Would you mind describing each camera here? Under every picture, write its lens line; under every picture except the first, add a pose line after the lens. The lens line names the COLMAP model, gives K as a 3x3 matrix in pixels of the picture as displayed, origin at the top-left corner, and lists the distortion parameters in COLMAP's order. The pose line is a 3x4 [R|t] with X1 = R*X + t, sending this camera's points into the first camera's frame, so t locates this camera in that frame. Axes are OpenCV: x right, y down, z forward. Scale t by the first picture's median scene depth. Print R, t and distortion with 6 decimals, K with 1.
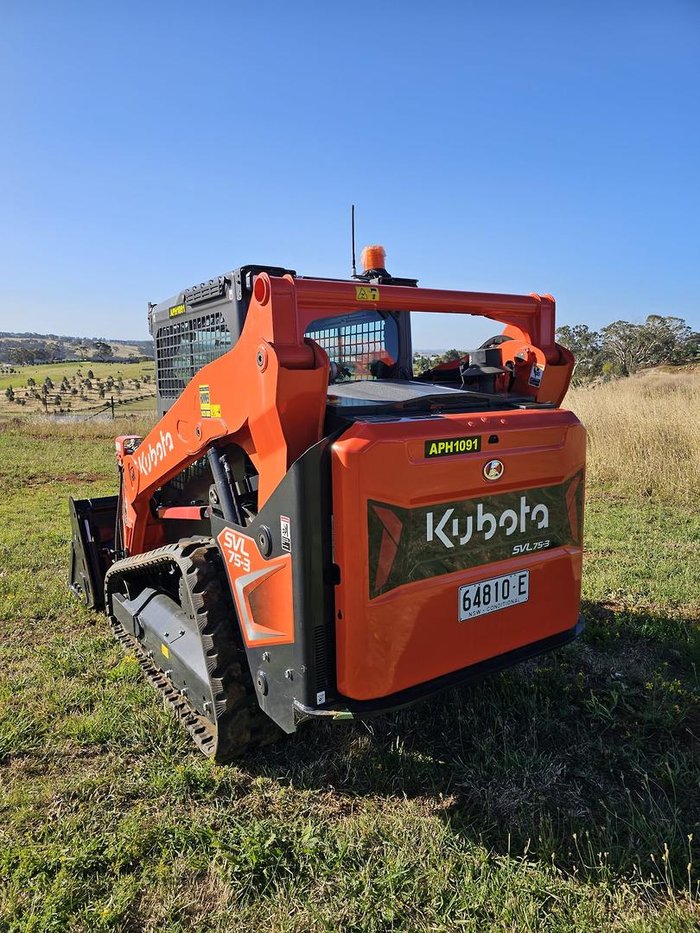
lens RADIAL K [[628.3, 0, 338.5], [0, 628.3, 472.1], [0, 0, 1]] dist [0.055515, -0.037999]
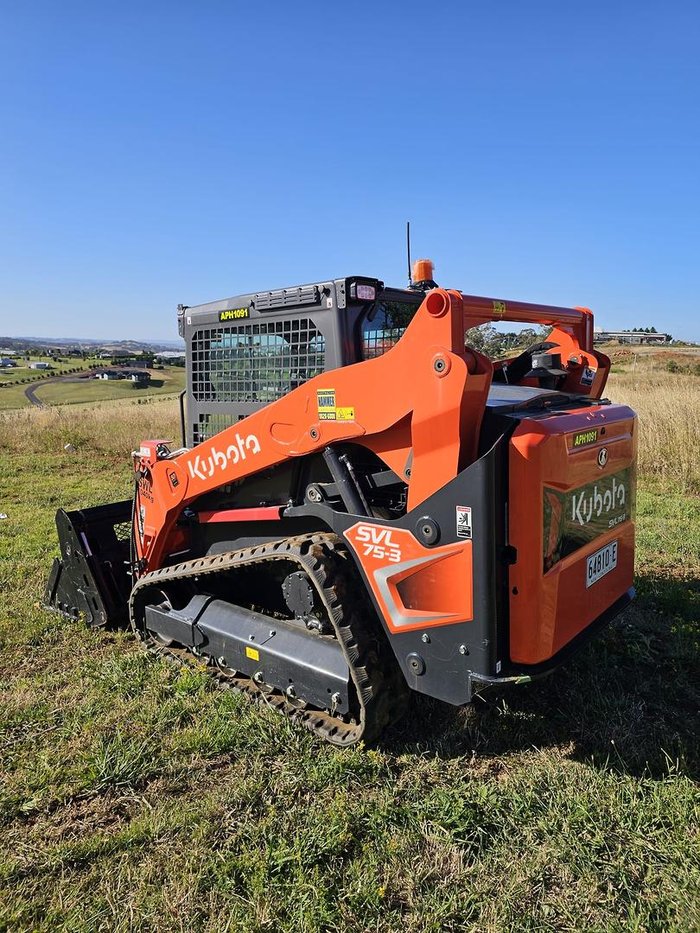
lens RADIAL K [[628.3, 0, 353.1], [0, 628.3, 451.3], [0, 0, 1]] dist [0.055515, -0.037999]
pose [[0.960730, -0.040222, 0.274553, -0.457363], [0.047178, 0.998710, -0.018778, -0.012042], [-0.273444, 0.030994, 0.961388, -0.014793]]
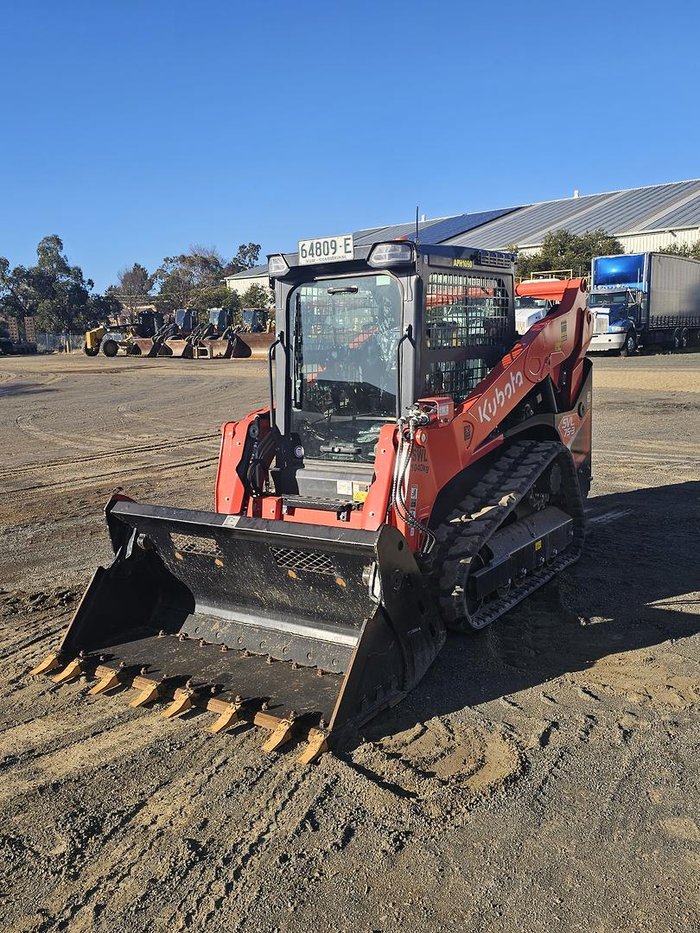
lens RADIAL K [[791.5, 0, 375.3], [0, 791.5, 487.8], [0, 0, 1]] dist [0.057151, -0.023138]
pose [[-0.383959, -0.132681, 0.913768, -1.876394], [0.174736, 0.961299, 0.213006, -0.260726], [-0.906666, 0.241453, -0.345915, 2.155479]]
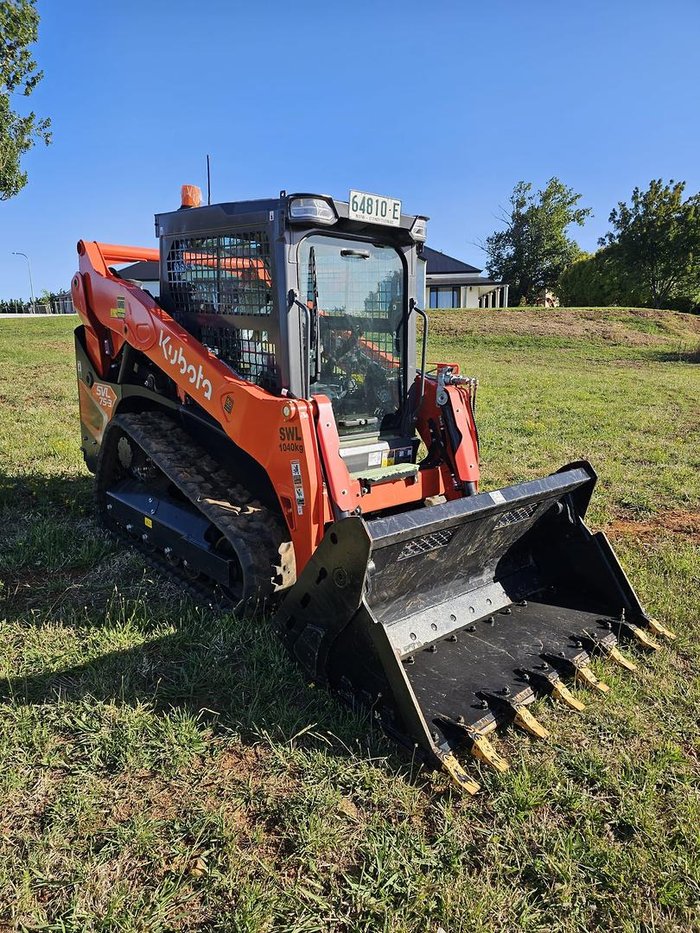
lens RADIAL K [[628.3, 0, 344.2], [0, 628.3, 470.6], [0, 0, 1]] dist [0.055515, -0.037999]
pose [[-0.990560, 0.013774, -0.136390, -0.071086], [-0.037944, 0.928516, 0.369348, -0.378882], [0.131727, 0.371036, -0.919228, 2.865425]]
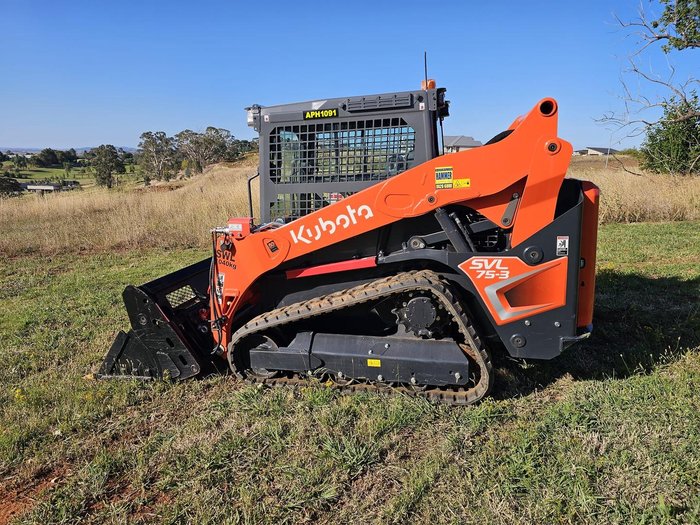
lens RADIAL K [[471.4, 0, 341.4], [0, 471.4, 258.7], [0, 0, 1]] dist [0.055515, -0.037999]
pose [[0.748177, -0.145793, 0.647284, -1.150990], [0.124436, 0.989082, 0.078947, -0.041094], [-0.651726, 0.021479, 0.758150, 0.305804]]
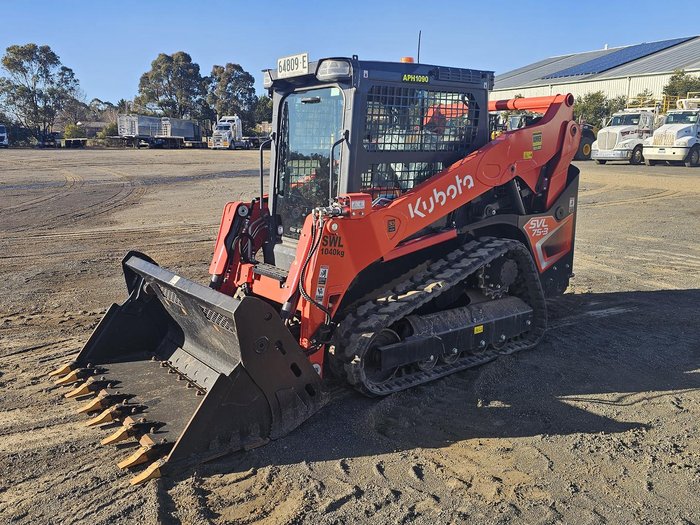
lens RADIAL K [[593.8, 0, 357.1], [0, 593.8, 269.2], [0, 0, 1]] dist [0.057151, -0.023138]
pose [[-0.073069, -0.177851, 0.981341, -1.843819], [0.140908, 0.972260, 0.186697, -0.164505], [-0.987323, 0.151921, -0.045981, 1.559696]]
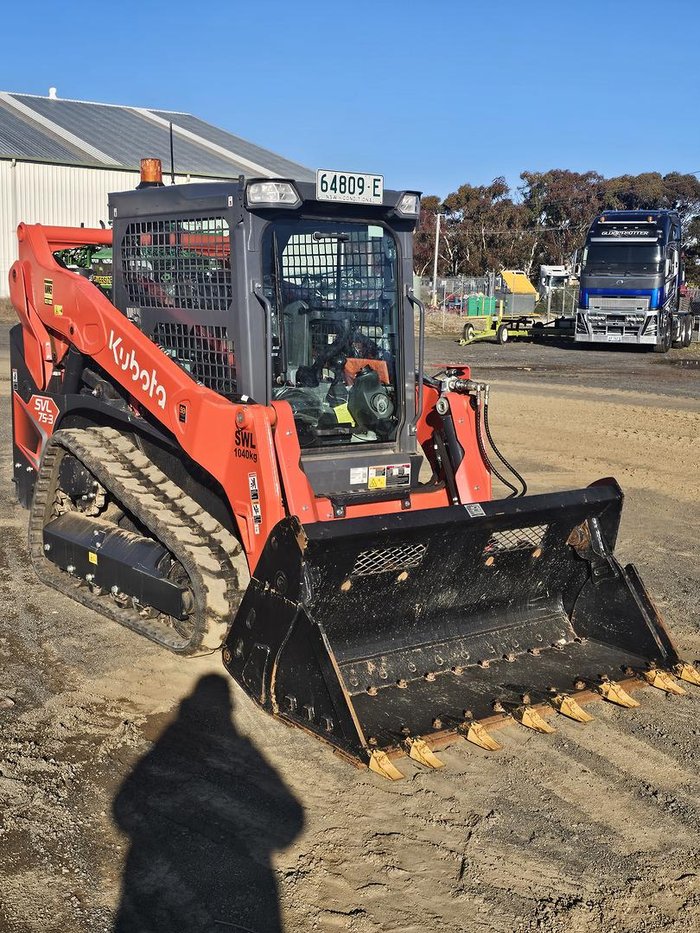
lens RADIAL K [[1089.7, 0, 326.8], [0, 1089.7, 510.7], [0, 0, 1]] dist [0.060005, 0.000000]
pose [[-0.999640, 0.011554, -0.024216, -0.213249], [0.002954, 0.944435, 0.328684, -0.489216], [0.026669, 0.328494, -0.944130, 3.470764]]
